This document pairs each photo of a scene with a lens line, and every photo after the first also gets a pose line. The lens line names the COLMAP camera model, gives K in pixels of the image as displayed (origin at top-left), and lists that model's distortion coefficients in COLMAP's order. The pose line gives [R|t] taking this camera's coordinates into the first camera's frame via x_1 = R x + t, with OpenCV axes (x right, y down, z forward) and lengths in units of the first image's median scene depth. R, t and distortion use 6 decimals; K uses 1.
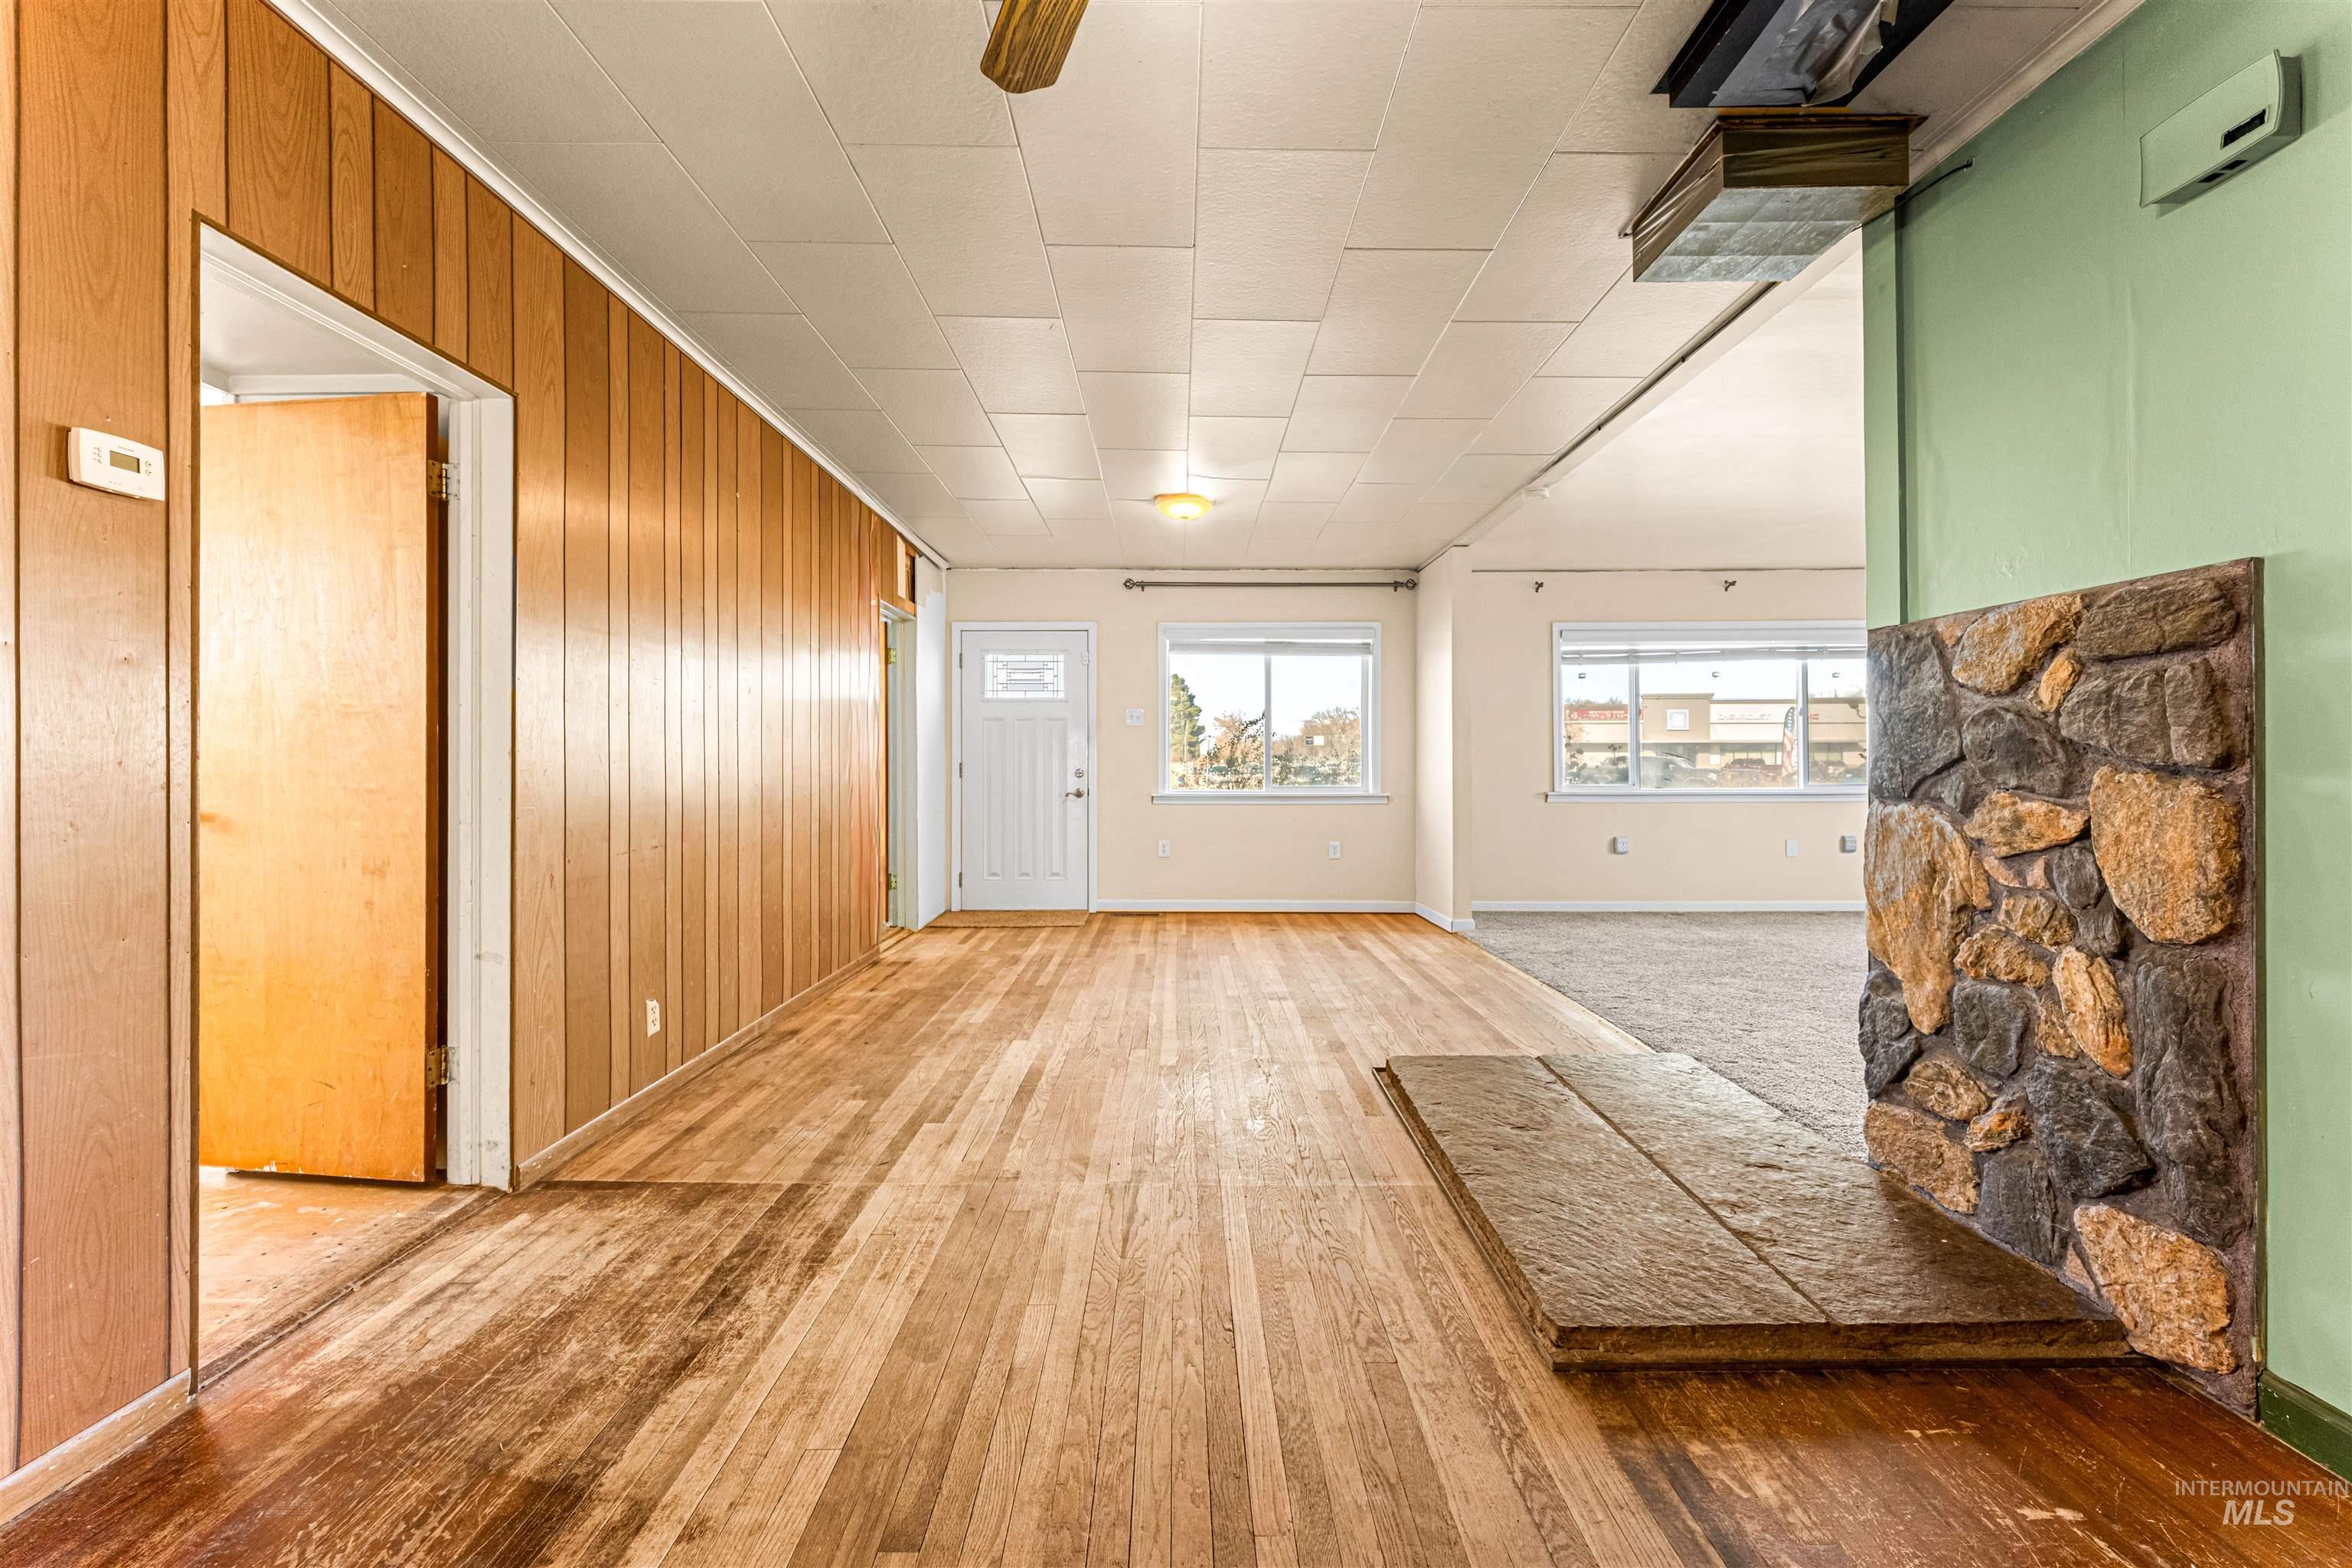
lens RADIAL K [[949.6, 0, 1169.3], [0, 949.6, 760.3], [0, 0, 1]] dist [0.001720, -0.000575]
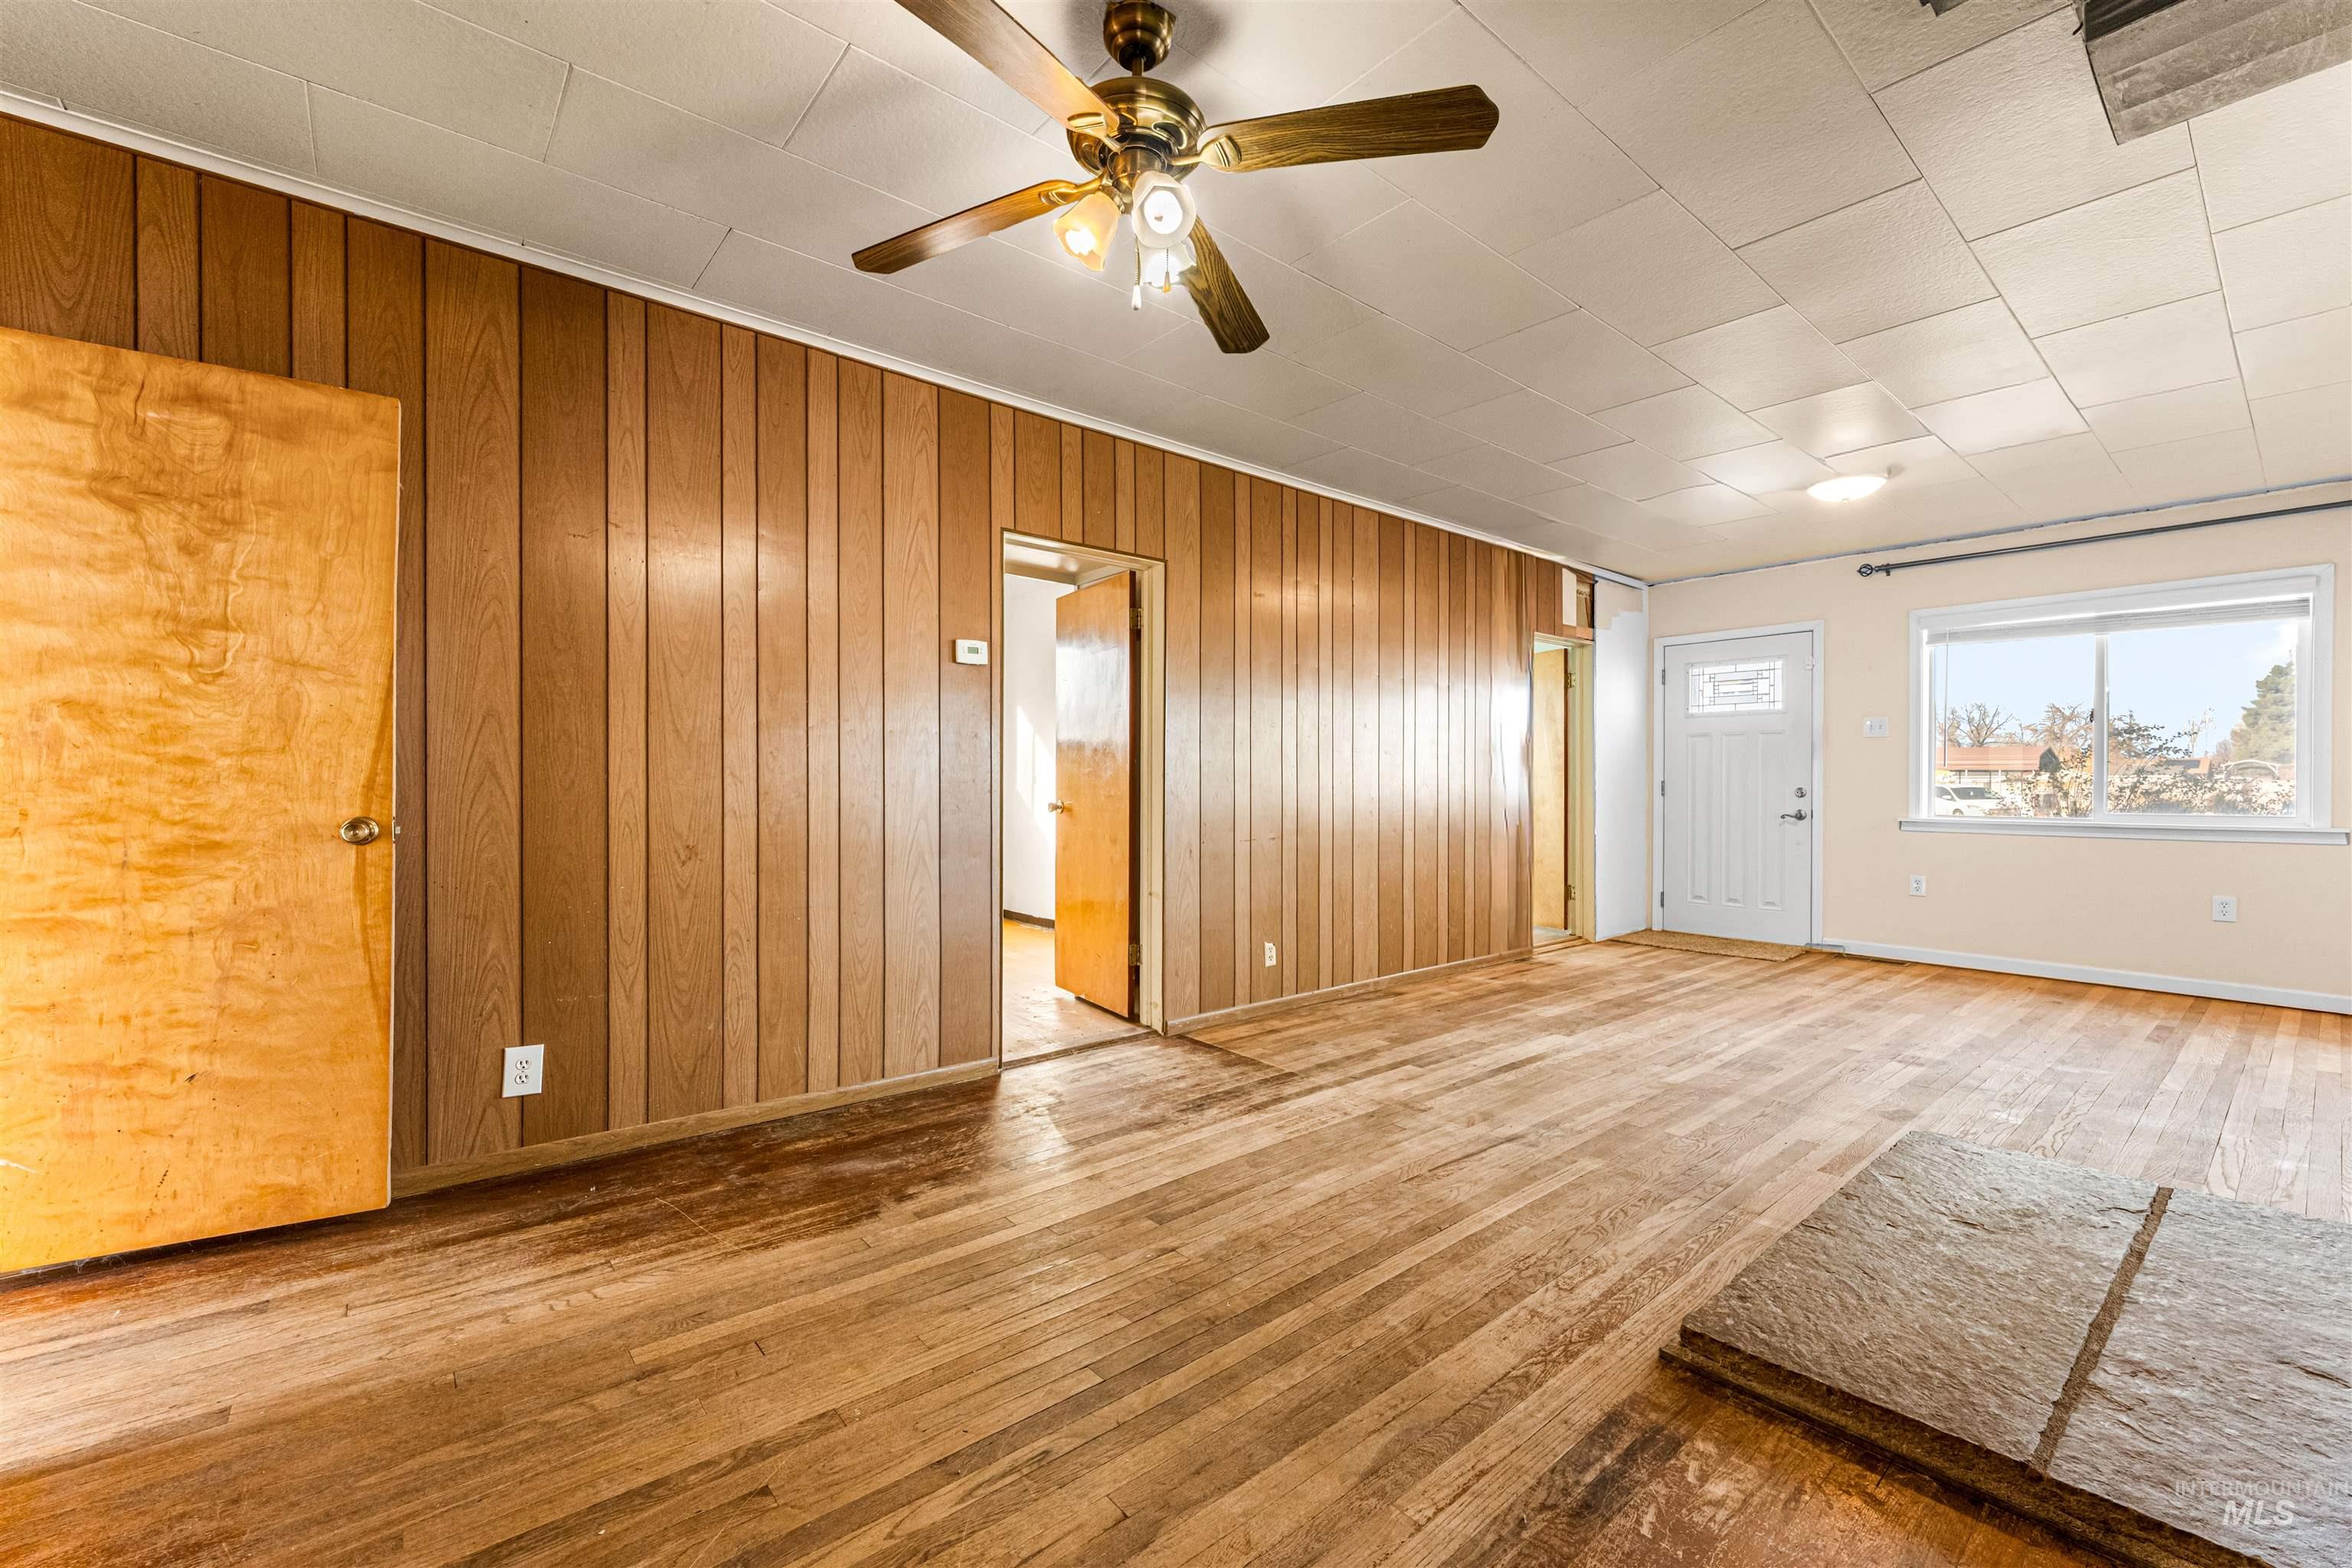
lens RADIAL K [[943.3, 0, 1168.0], [0, 943.3, 787.9], [0, 0, 1]] dist [0.000033, -0.000474]
pose [[0.638400, 0.005991, -0.769682, 0.592002], [0.002077, 0.999953, 0.009506, -0.001178], [0.769702, -0.007667, 0.638357, -0.059232]]
